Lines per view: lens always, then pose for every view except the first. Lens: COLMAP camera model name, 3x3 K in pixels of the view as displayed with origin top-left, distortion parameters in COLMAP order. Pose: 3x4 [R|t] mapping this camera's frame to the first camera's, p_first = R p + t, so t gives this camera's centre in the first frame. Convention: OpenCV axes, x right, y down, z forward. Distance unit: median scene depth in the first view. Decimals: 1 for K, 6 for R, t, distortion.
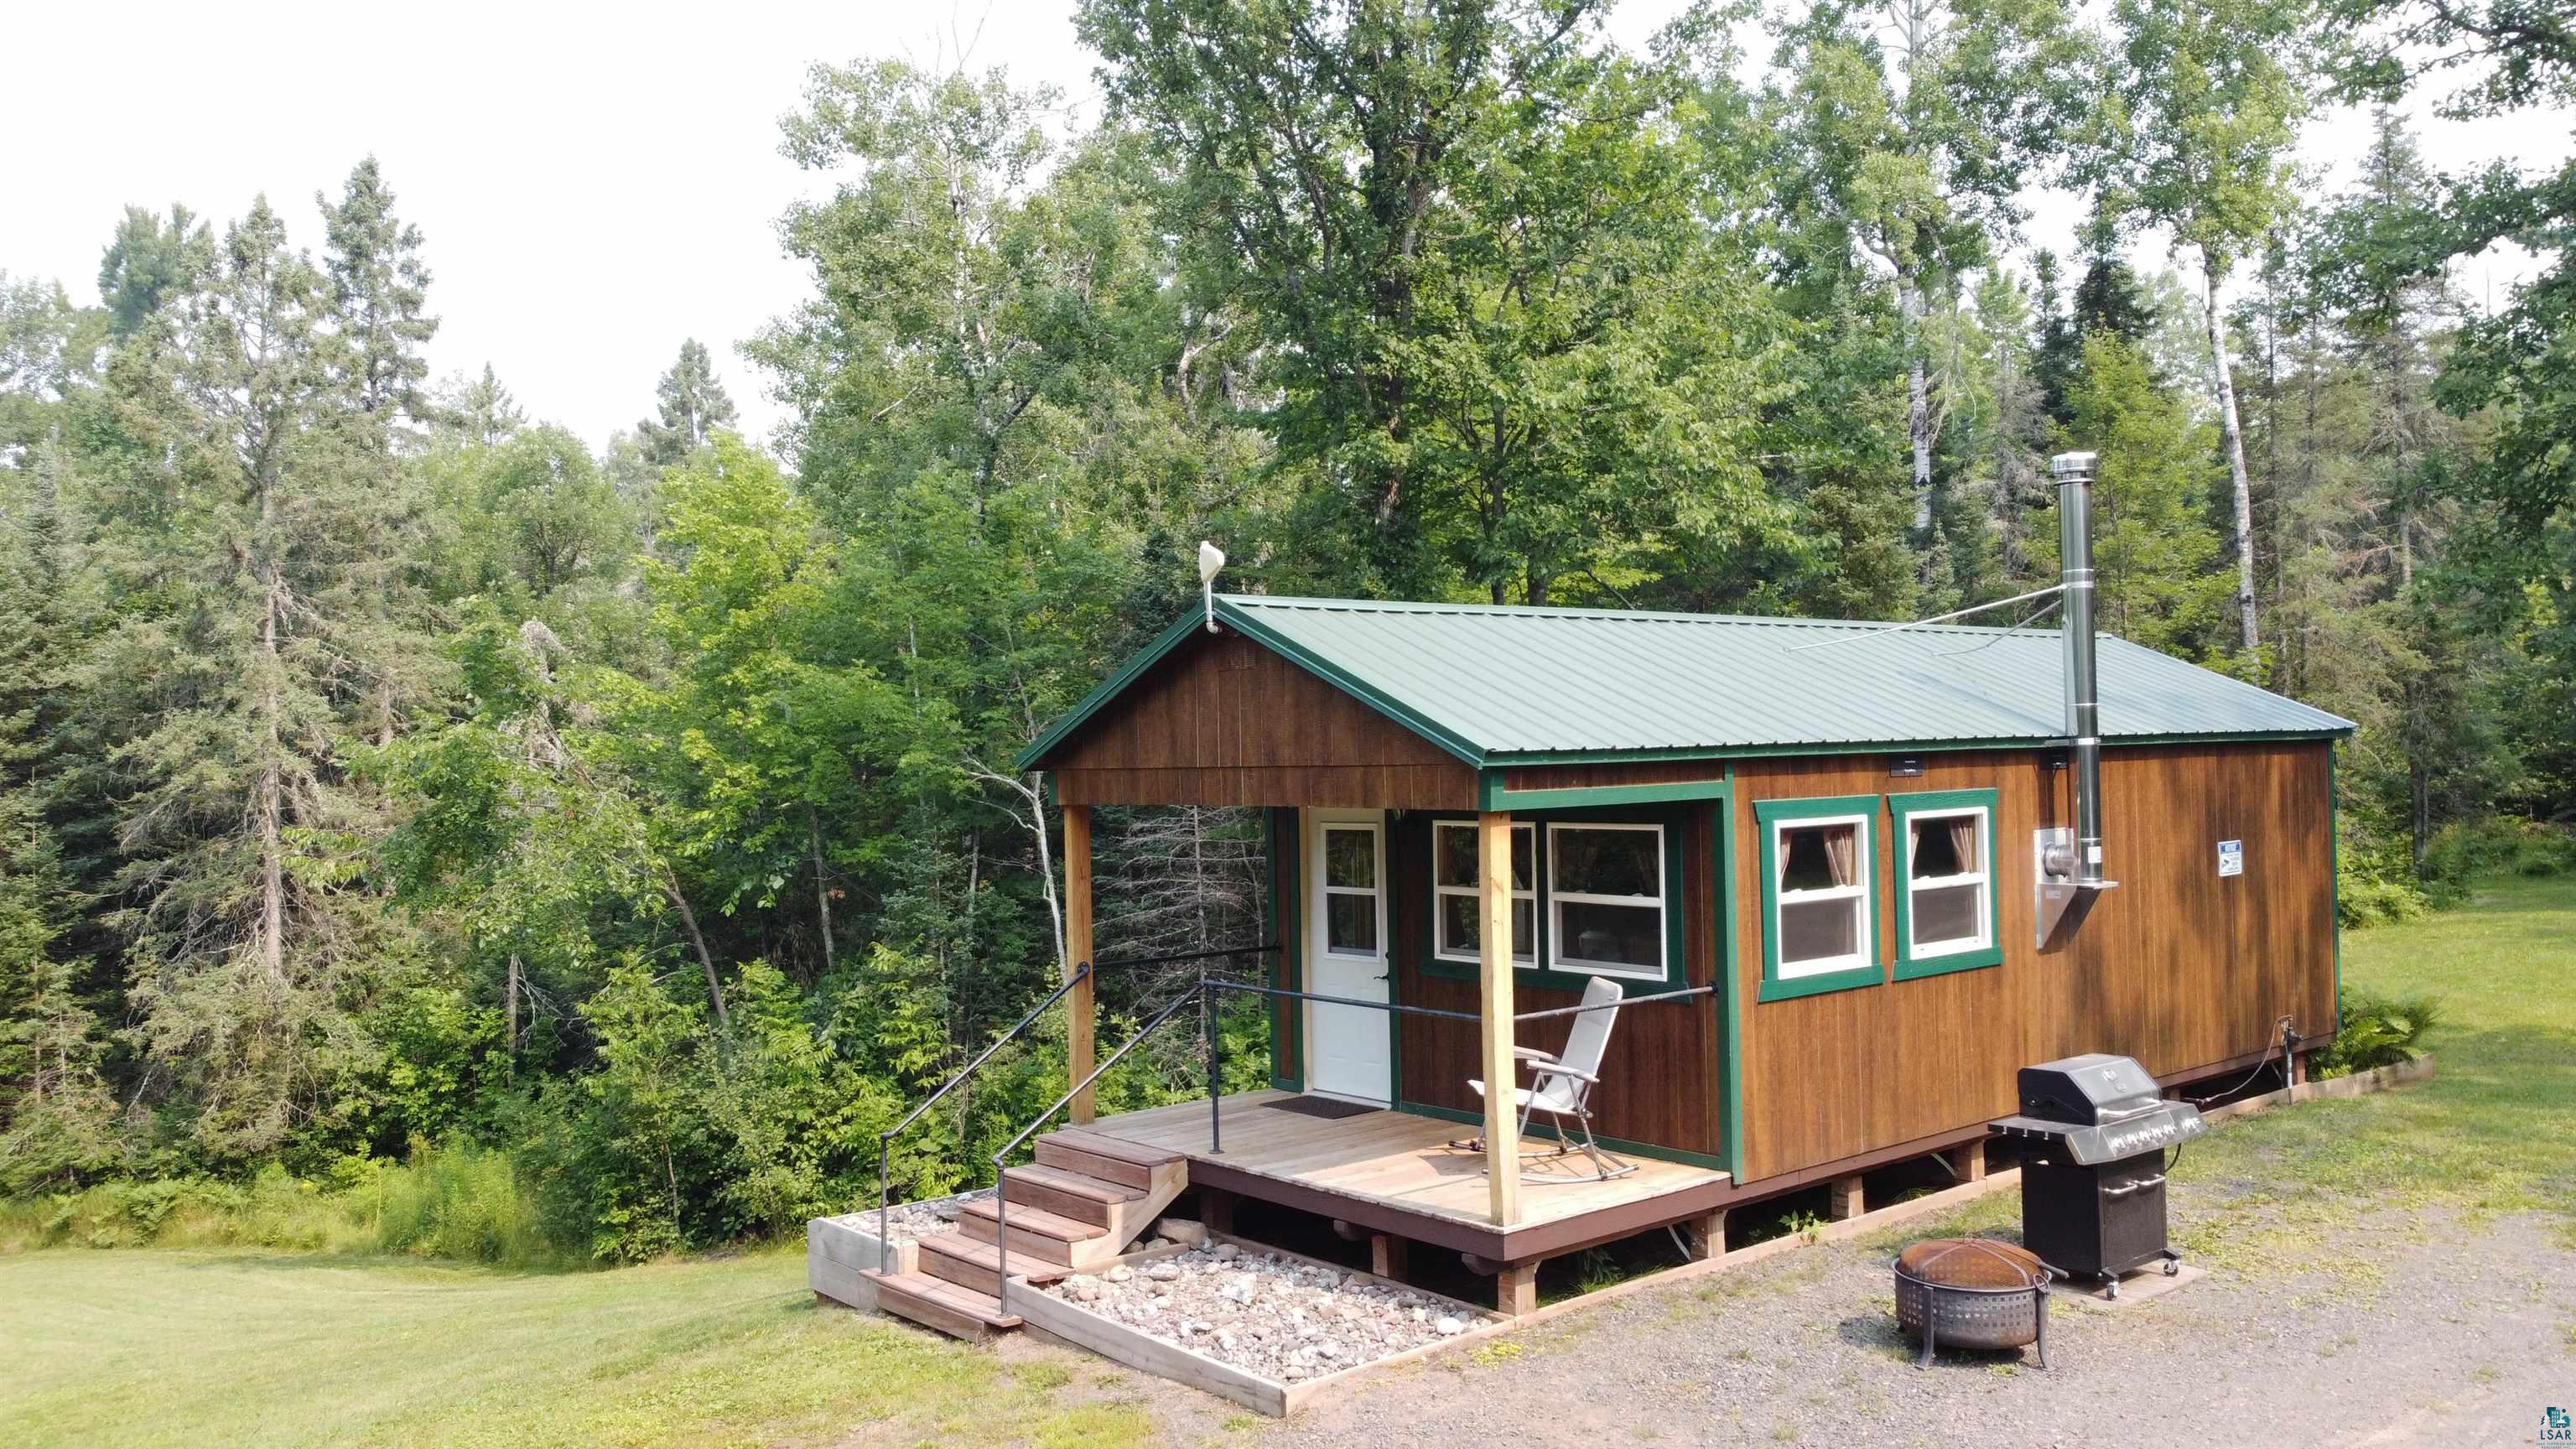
lens RADIAL K [[1944.4, 0, 1278.1], [0, 1944.4, 724.8], [0, 0, 1]] dist [0.007472, -0.001032]
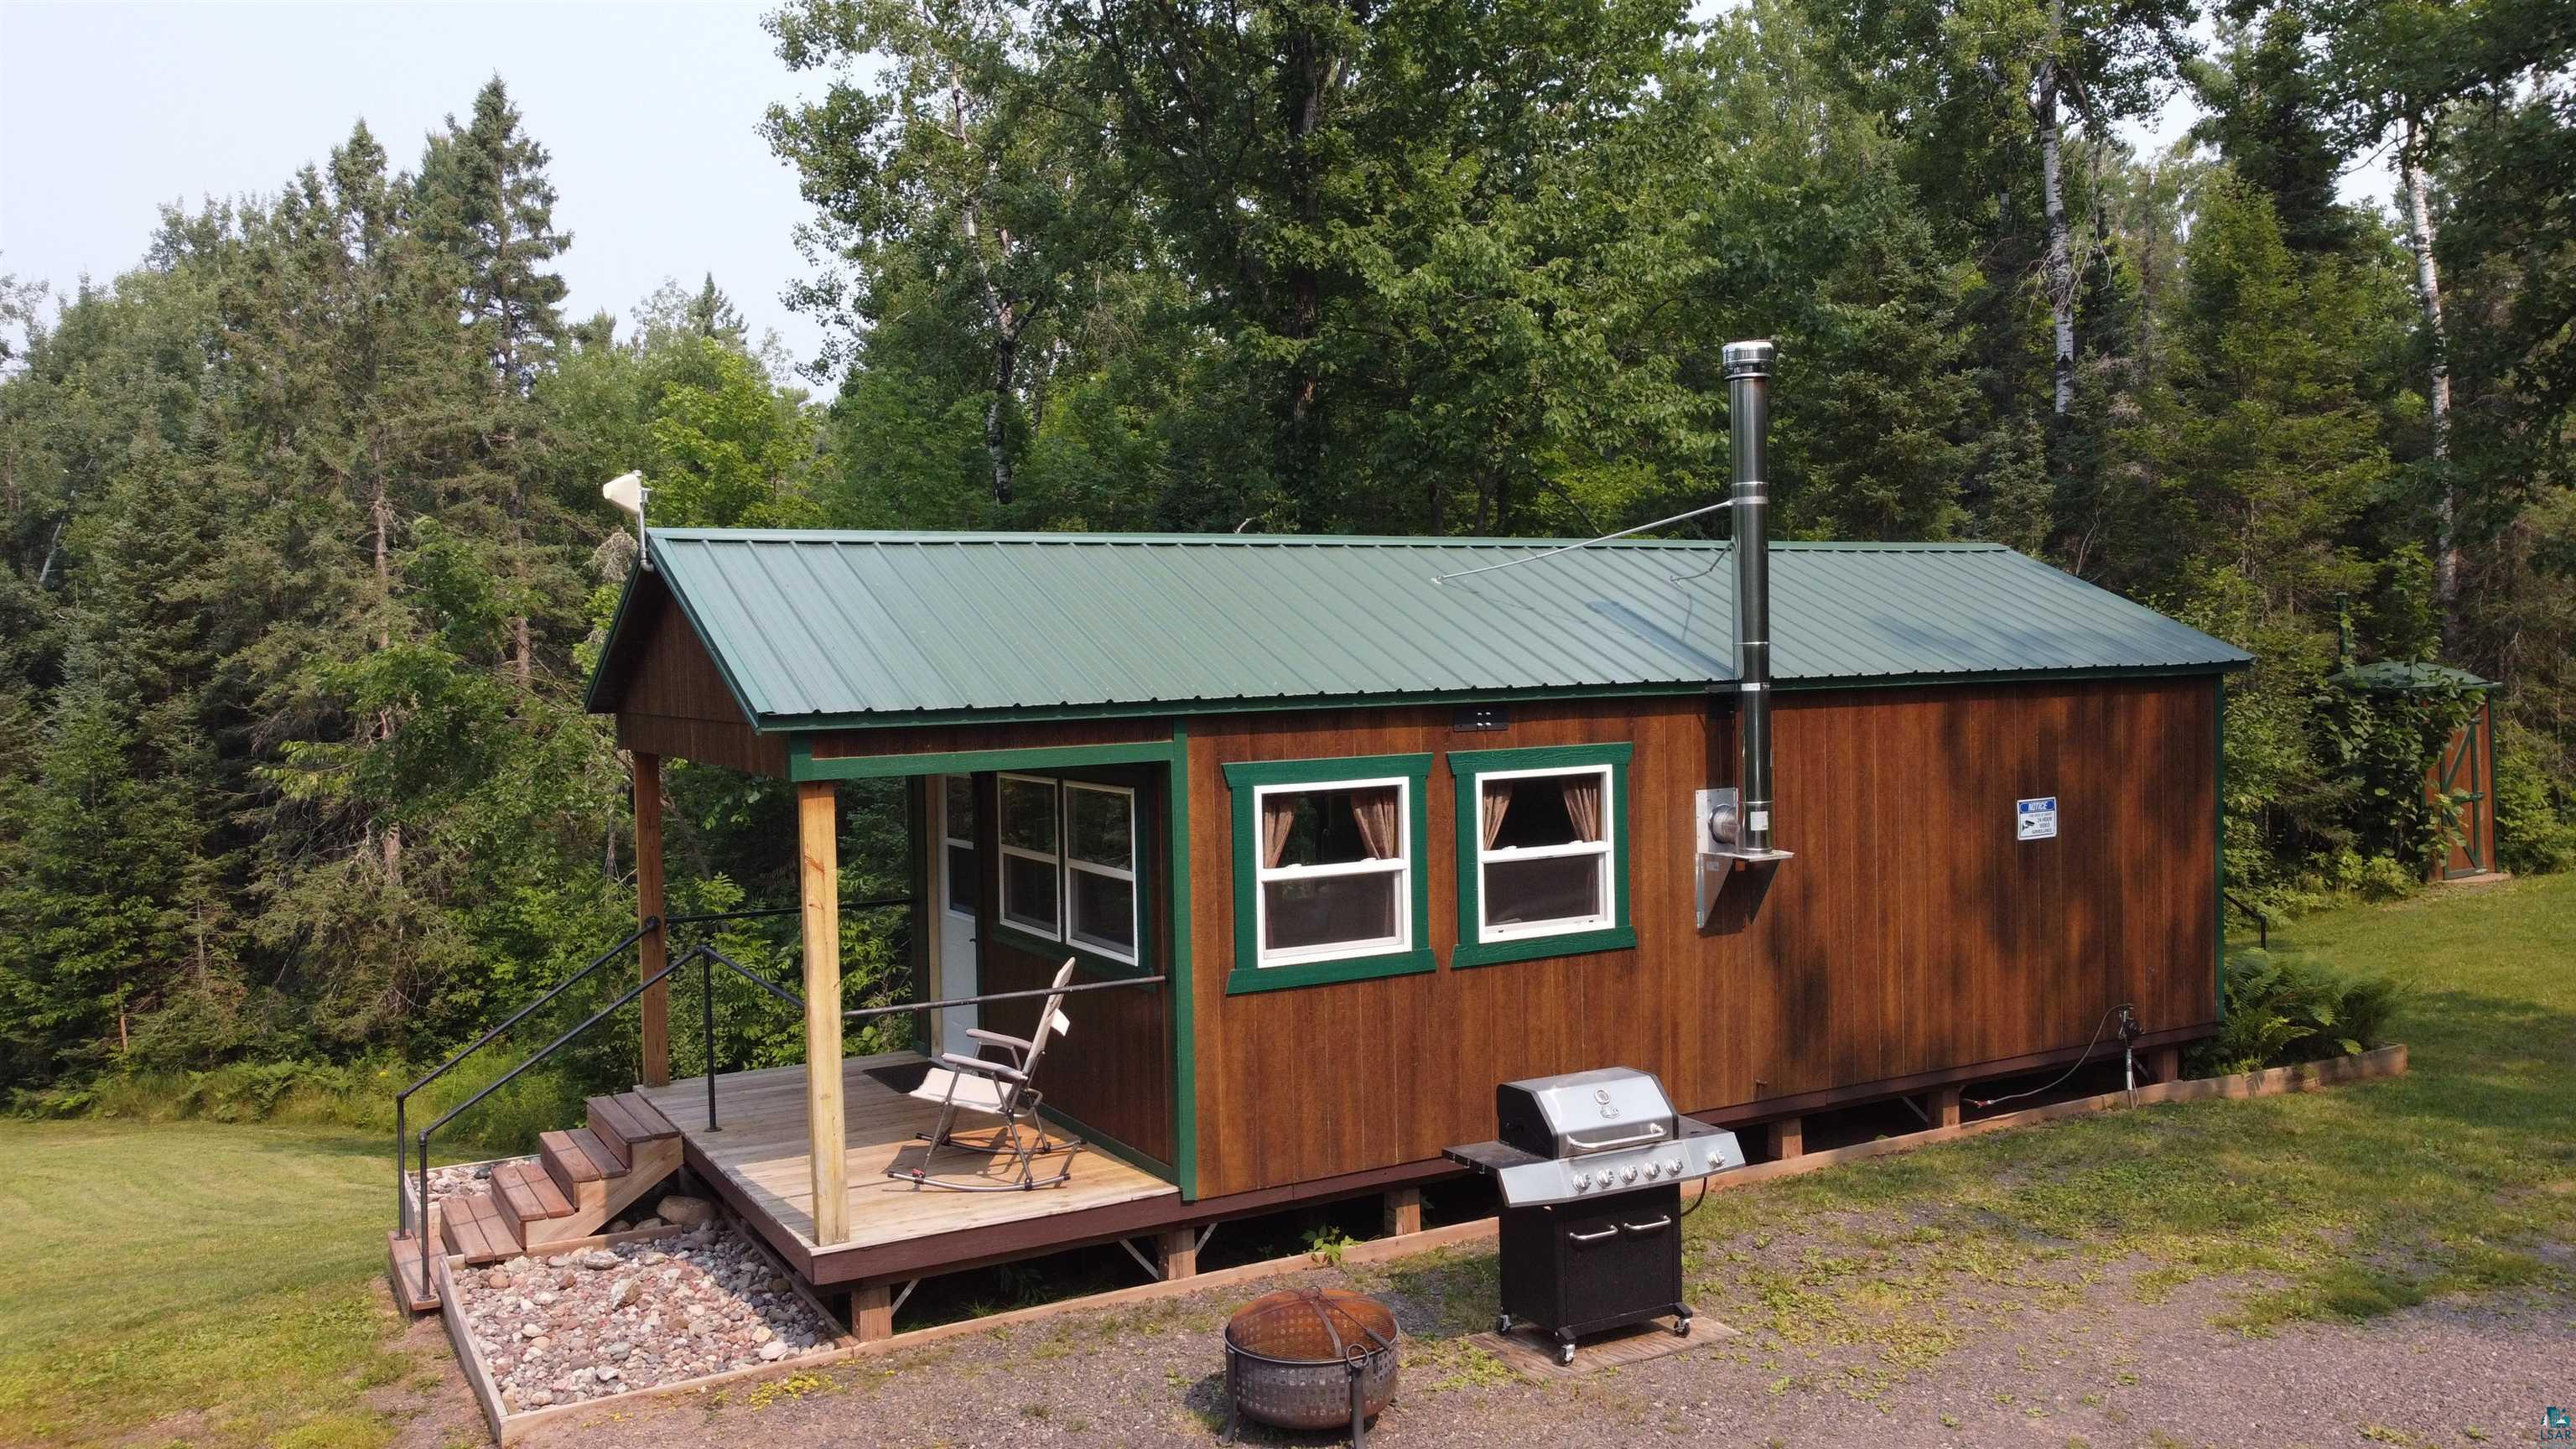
lens RADIAL K [[1944.4, 0, 1288.3], [0, 1944.4, 721.0], [0, 0, 1]] dist [0.007472, -0.001032]
pose [[0.983461, 0.008087, -0.180937, 0.325008], [0.001767, 0.998527, 0.054235, -0.020079], [0.181109, -0.053658, 0.981998, 0.118216]]
